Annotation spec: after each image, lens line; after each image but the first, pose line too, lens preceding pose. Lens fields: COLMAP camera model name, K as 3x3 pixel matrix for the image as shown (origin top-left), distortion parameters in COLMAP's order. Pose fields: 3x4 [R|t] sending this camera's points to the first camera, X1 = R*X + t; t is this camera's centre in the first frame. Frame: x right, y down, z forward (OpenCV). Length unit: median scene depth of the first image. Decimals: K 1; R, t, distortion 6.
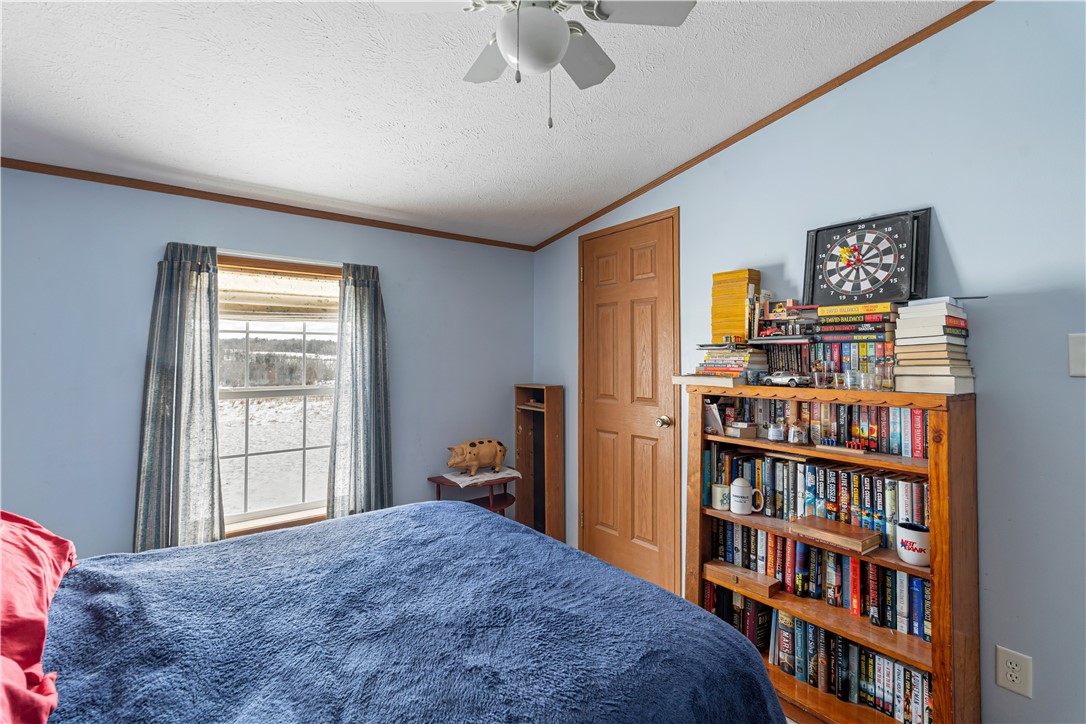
lens RADIAL K [[483.0, 0, 543.0], [0, 483.0, 362.0], [0, 0, 1]] dist [-0.000407, 0.000027]
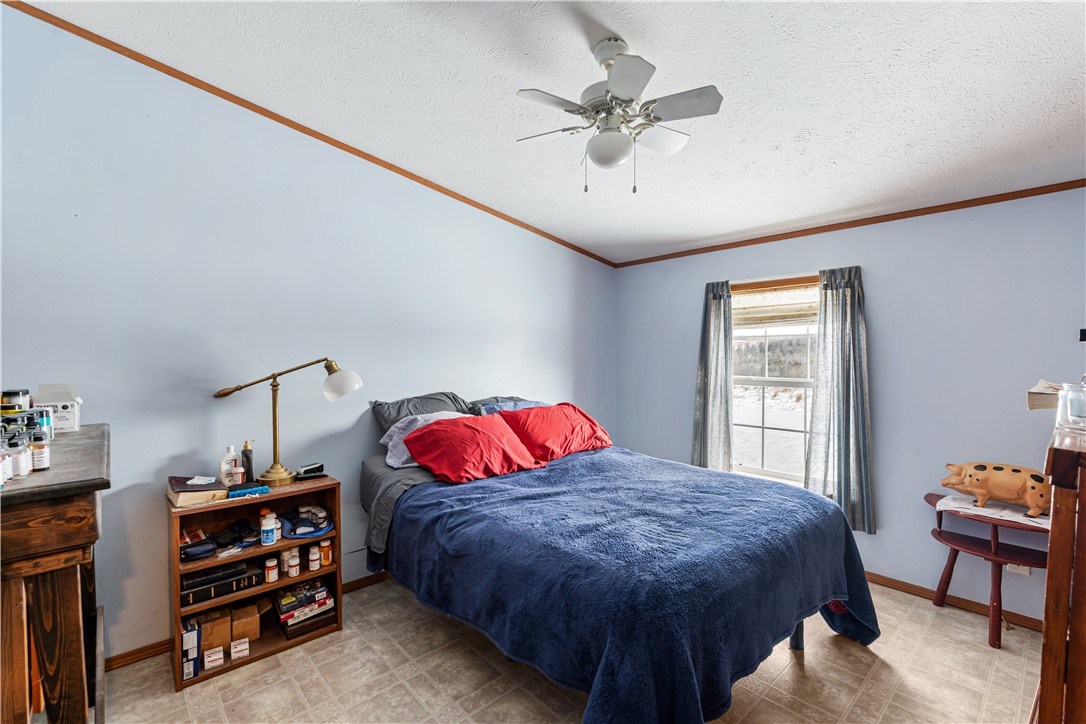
lens RADIAL K [[483.0, 0, 543.0], [0, 483.0, 362.0], [0, 0, 1]] dist [-0.000407, 0.000027]
pose [[0.089941, 0.016249, -0.995815, 0.655098], [-0.006756, 0.999854, 0.015704, -0.007039], [0.995924, 0.005315, 0.090037, 0.264707]]
